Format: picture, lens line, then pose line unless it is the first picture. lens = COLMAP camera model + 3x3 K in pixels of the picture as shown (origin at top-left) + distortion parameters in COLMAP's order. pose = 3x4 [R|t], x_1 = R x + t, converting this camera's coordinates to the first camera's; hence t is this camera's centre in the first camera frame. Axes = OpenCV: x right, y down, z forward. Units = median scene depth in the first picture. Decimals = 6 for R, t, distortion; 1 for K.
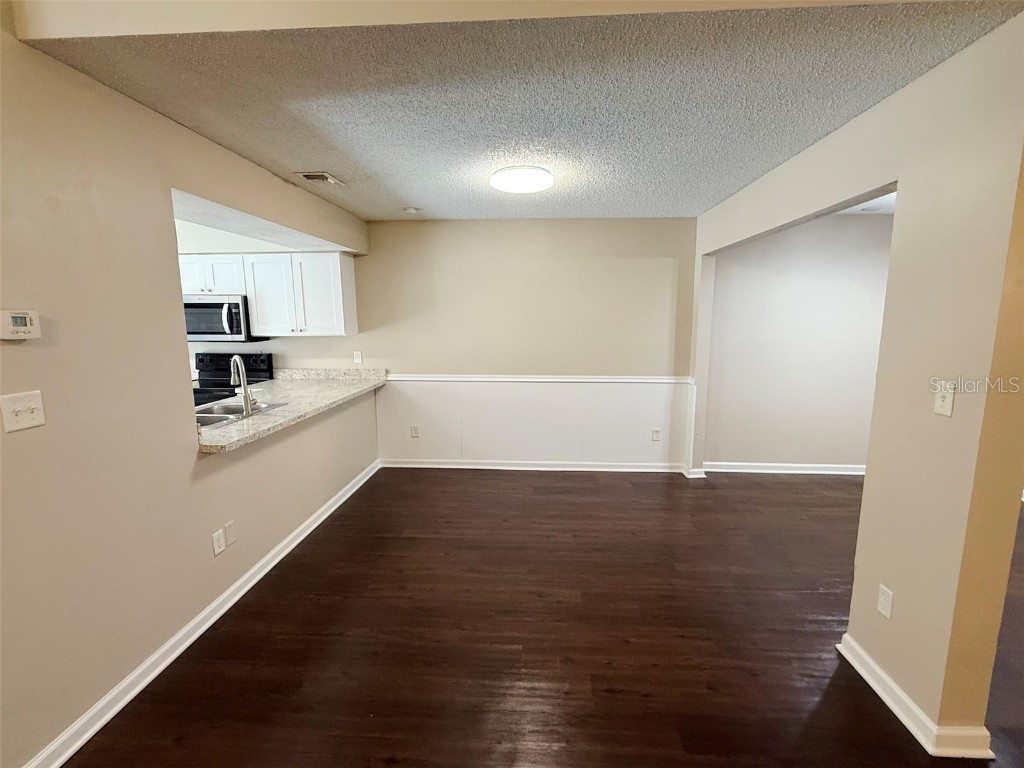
lens RADIAL K [[476.2, 0, 513.3], [0, 476.2, 386.7], [0, 0, 1]] dist [-0.000845, 0.001137]
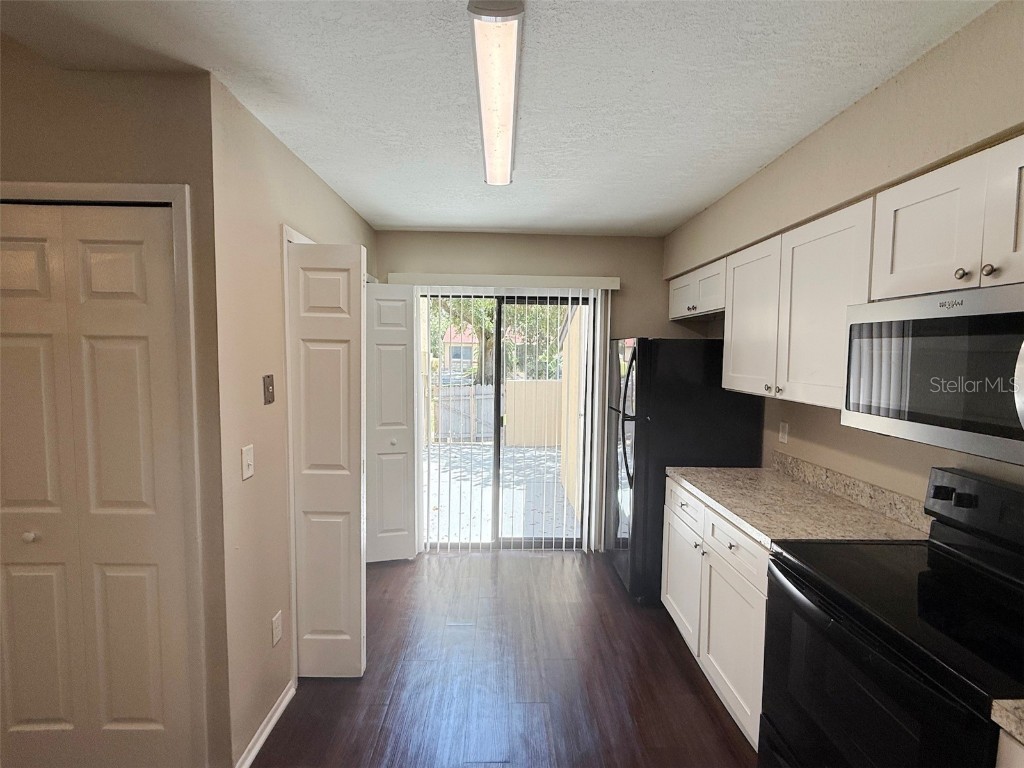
lens RADIAL K [[476.2, 0, 509.7], [0, 476.2, 382.6], [0, 0, 1]] dist [-0.000845, 0.001137]
pose [[0.081656, 0.070742, -0.994147, -0.547030], [-0.165016, 0.984671, 0.056514, -0.154709], [0.982905, 0.159435, 0.092078, 1.016365]]
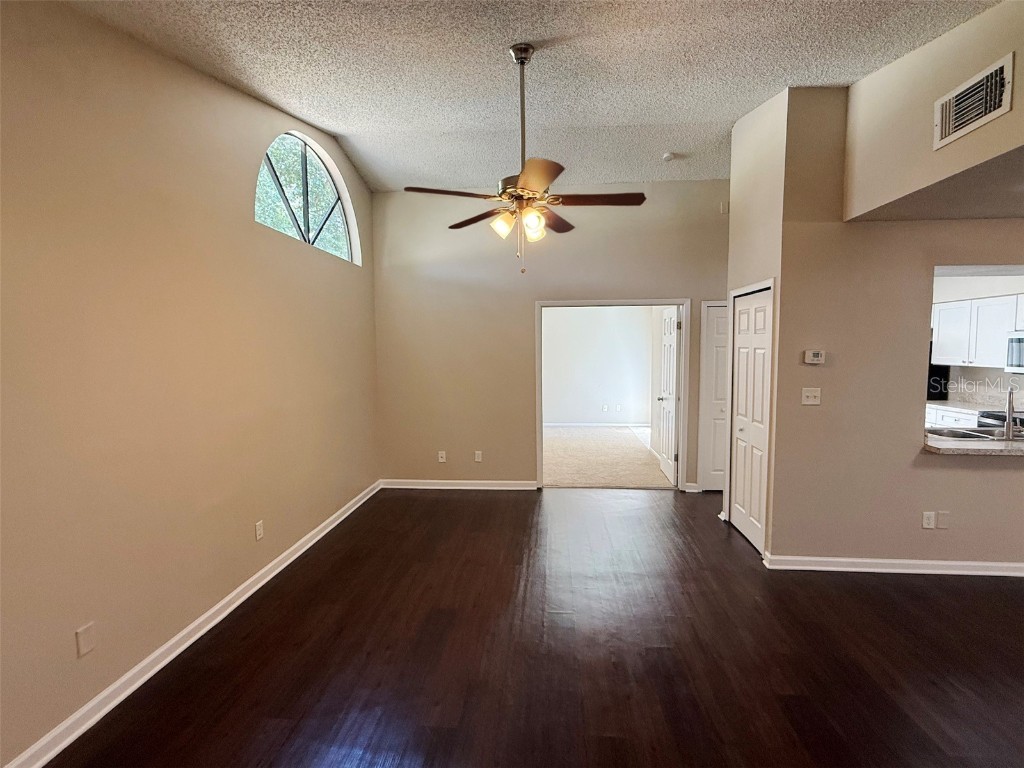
lens RADIAL K [[476.2, 0, 516.8], [0, 476.2, 380.7], [0, 0, 1]] dist [-0.000845, 0.001137]
pose [[-0.016633, 0.074442, -0.997087, 0.566916], [-0.145331, 0.986454, 0.076073, 0.005183], [0.989243, 0.146173, -0.005589, -0.155910]]
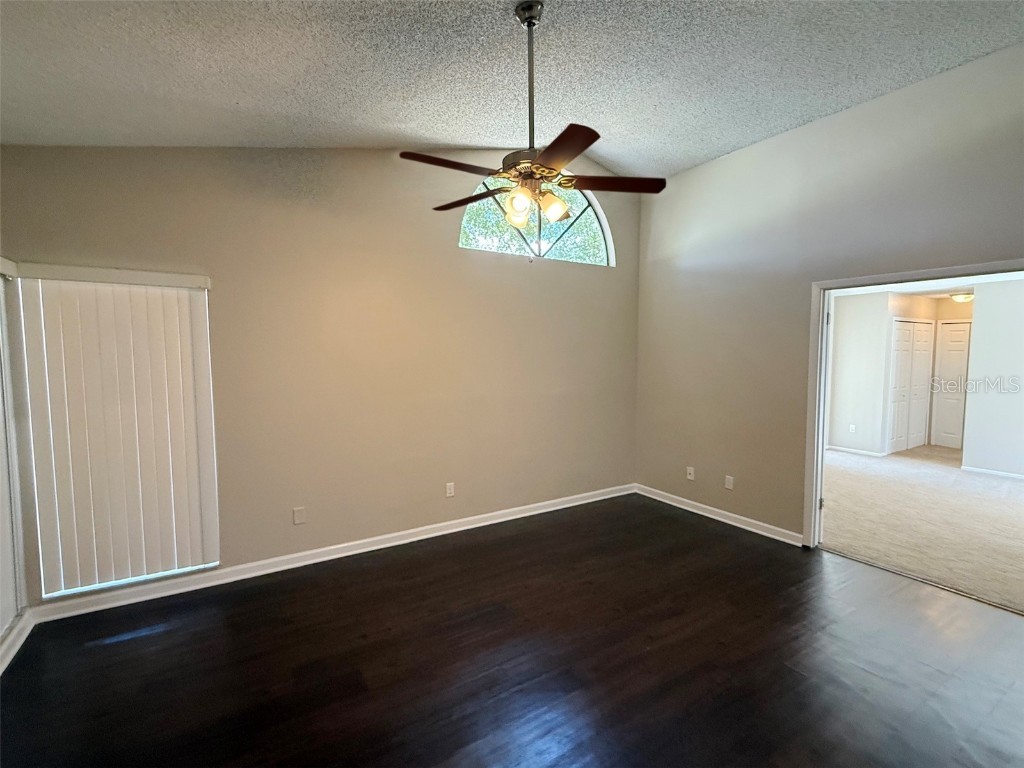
lens RADIAL K [[476.2, 0, 514.5], [0, 476.2, 384.0], [0, 0, 1]] dist [-0.000845, 0.001137]
pose [[-0.817354, 0.045921, -0.574303, 0.162768], [-0.082382, 0.977260, 0.195388, -0.077318], [0.570215, 0.207014, -0.794984, 0.437881]]
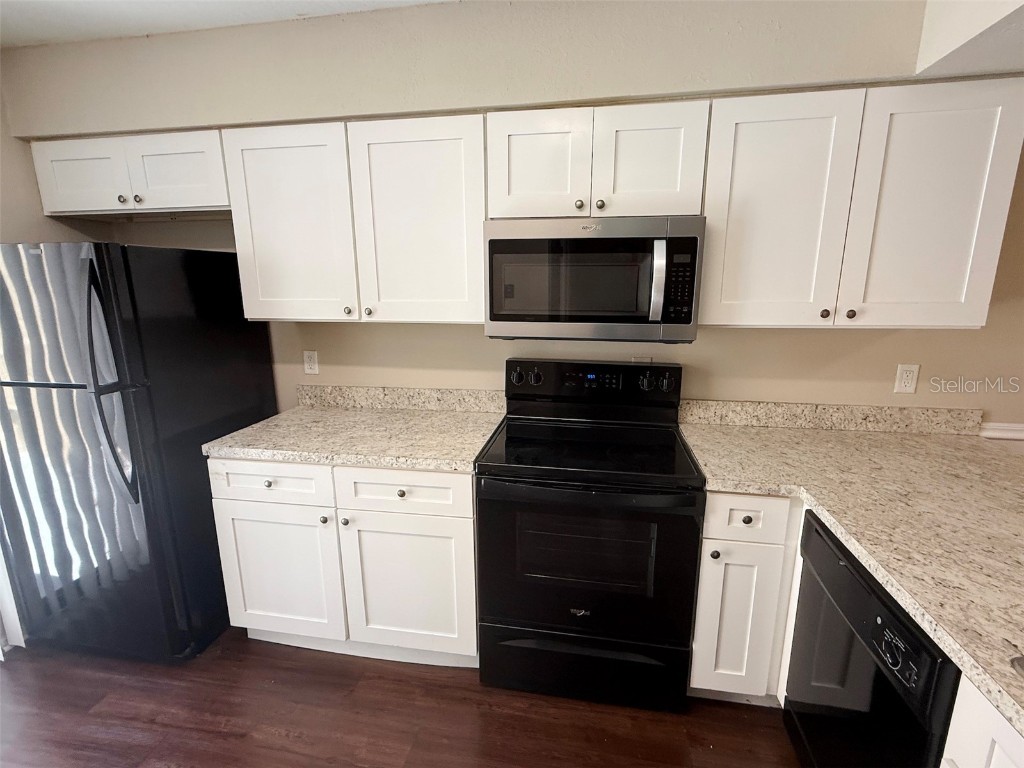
lens RADIAL K [[476.2, 0, 514.9], [0, 476.2, 384.3], [0, 0, 1]] dist [-0.000845, 0.001137]
pose [[0.994008, 0.024663, -0.106488, -0.947571], [-0.017984, 0.997837, 0.063235, -0.118325], [0.107817, -0.060941, 0.992301, 0.867555]]
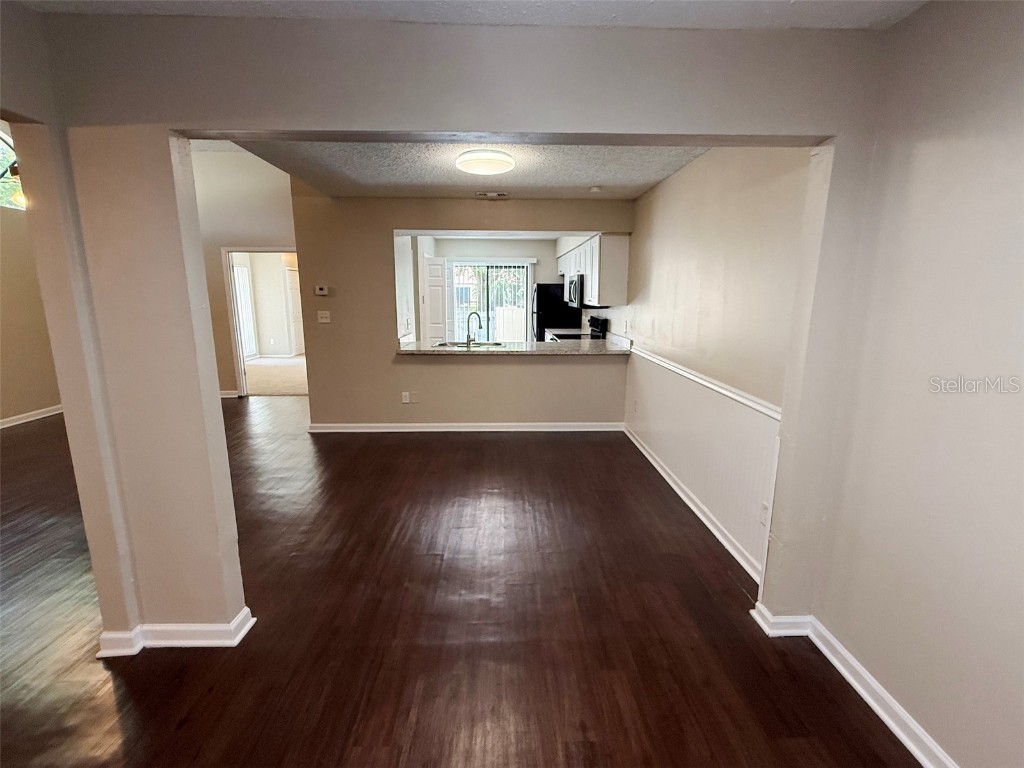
lens RADIAL K [[476.2, 0, 511.8], [0, 476.2, 383.6], [0, 0, 1]] dist [-0.000845, 0.001137]
pose [[0.089007, 0.193429, -0.977069, 1.160187], [-0.152454, 0.972049, 0.178547, -0.141221], [0.984294, 0.133067, 0.116008, 0.972311]]
